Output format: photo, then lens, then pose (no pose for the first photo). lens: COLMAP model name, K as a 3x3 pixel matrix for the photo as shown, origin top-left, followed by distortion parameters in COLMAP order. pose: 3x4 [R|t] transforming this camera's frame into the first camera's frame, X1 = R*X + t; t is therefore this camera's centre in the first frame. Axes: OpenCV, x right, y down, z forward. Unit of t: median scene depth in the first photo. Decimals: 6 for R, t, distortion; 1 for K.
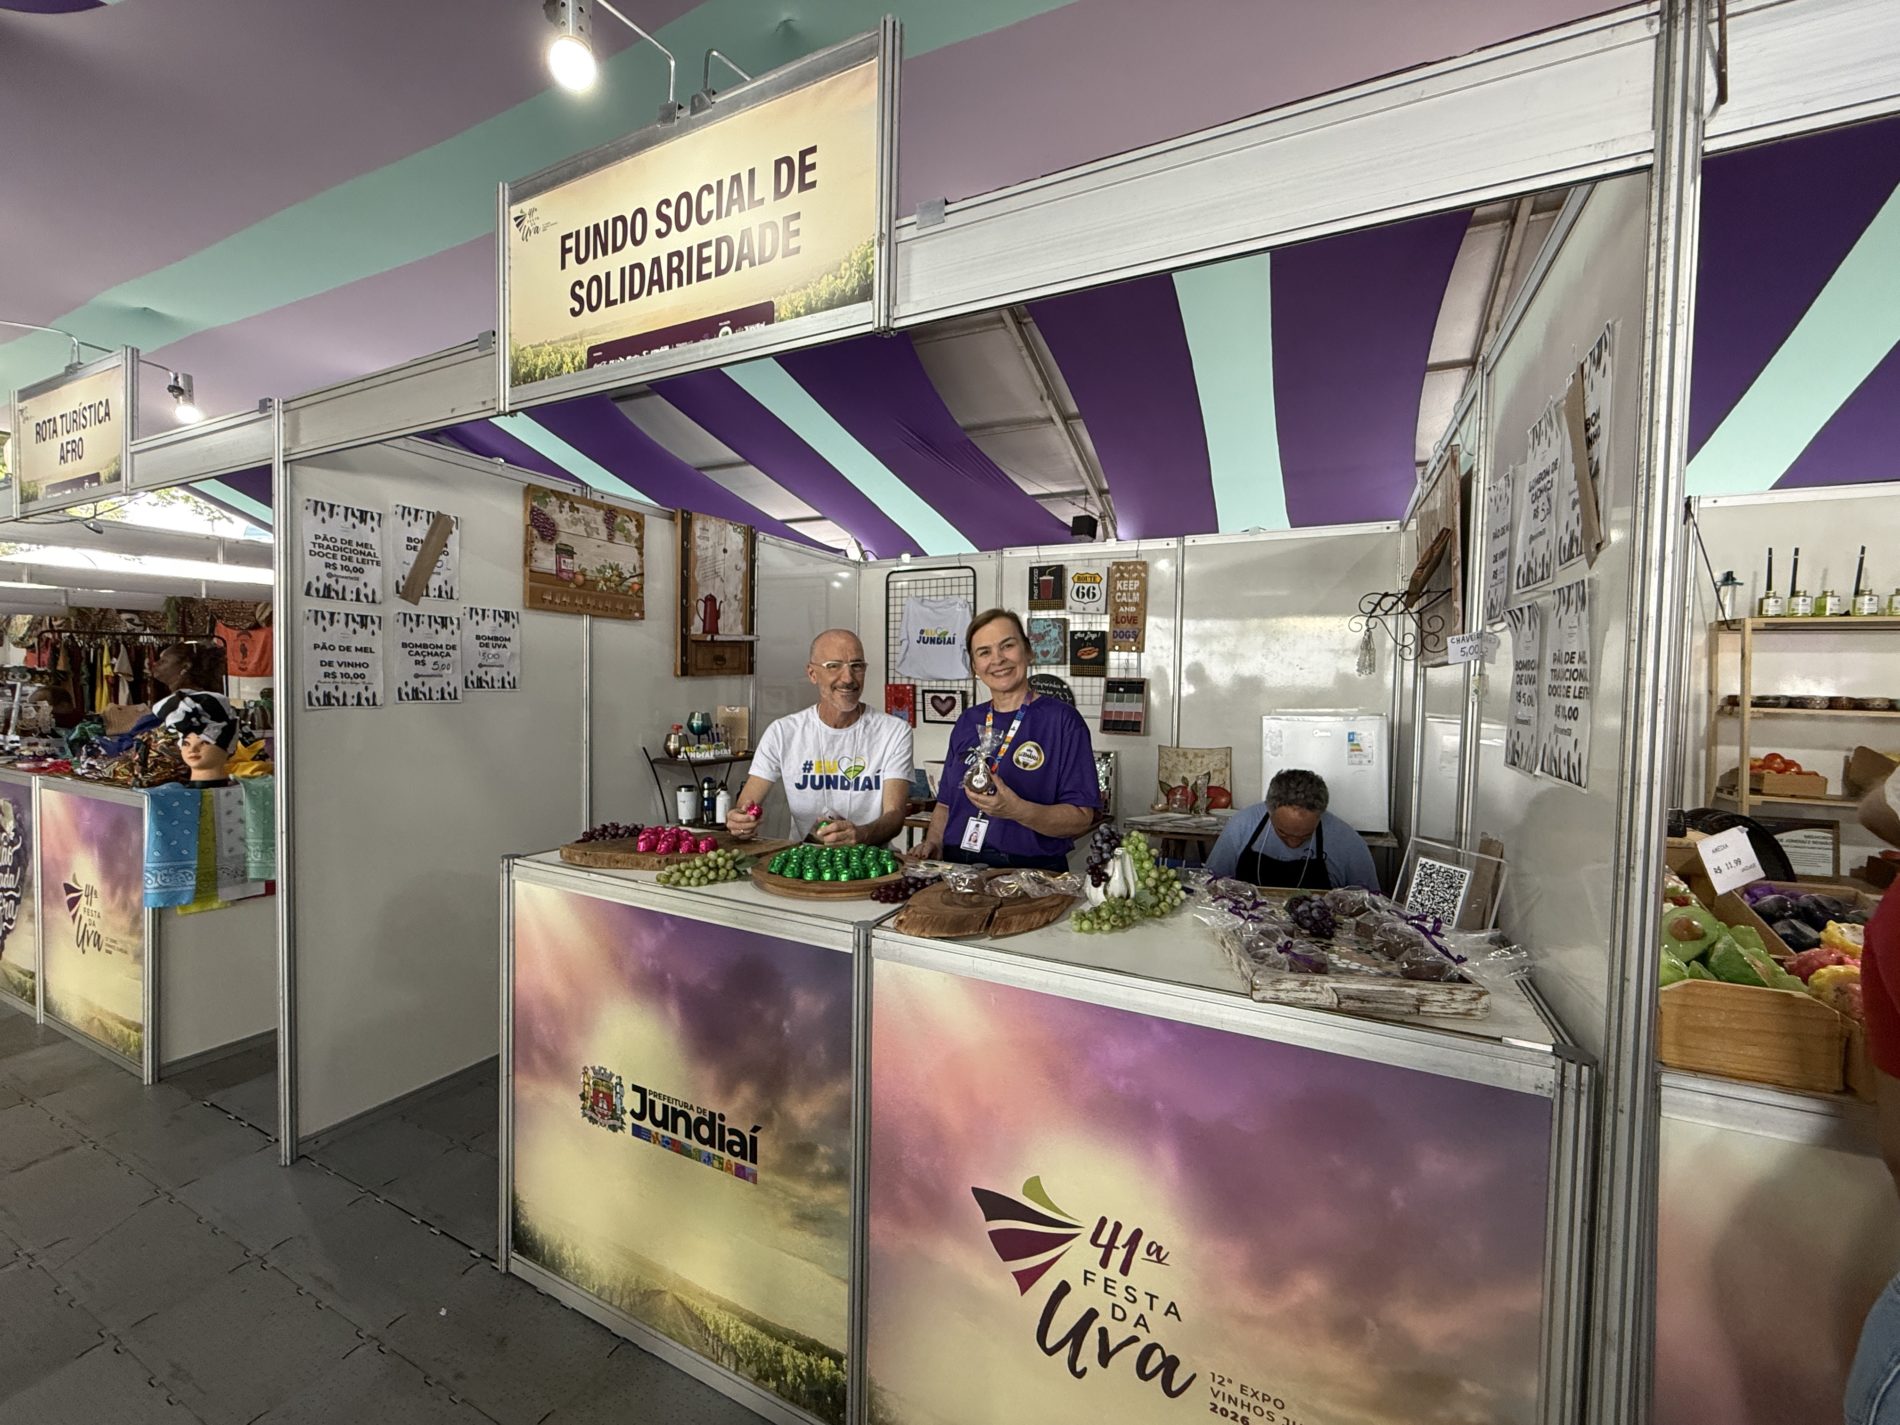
lens RADIAL K [[755.2, 0, 946.1], [0, 755.2, 705.1], [0, 0, 1]] dist [0.000539, 0.000012]
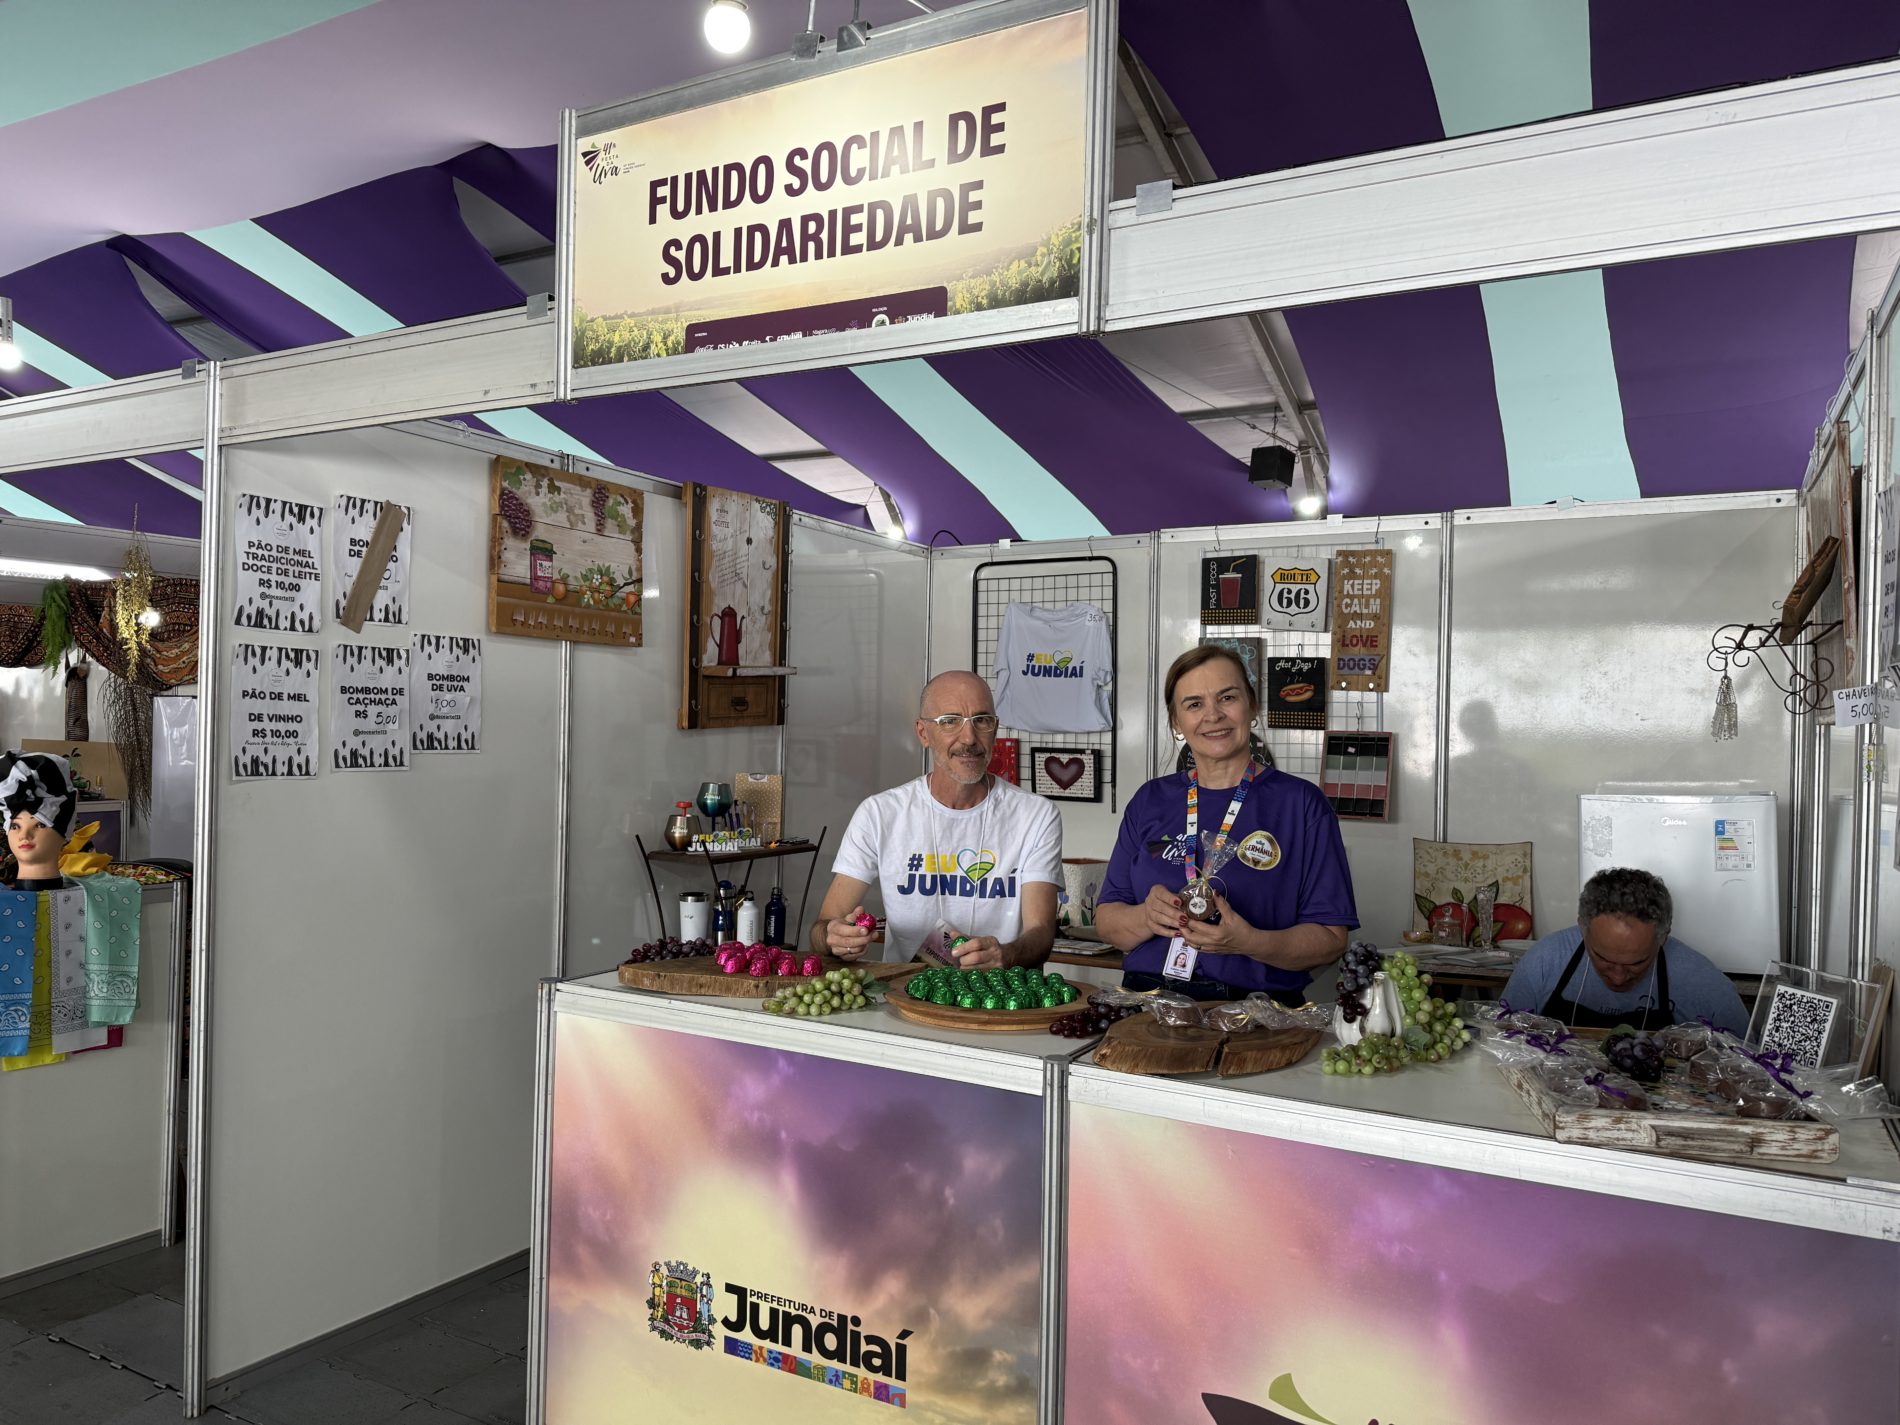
lens RADIAL K [[1348.8, 0, 939.7], [0, 1348.8, 717.4], [0, 0, 1]] dist [0.127226, -0.204982]
pose [[0.998839, 0.002669, -0.048100, -0.112771], [-0.004277, 0.999434, -0.033368, -0.015203], [0.047983, 0.033535, 0.998285, -0.311599]]
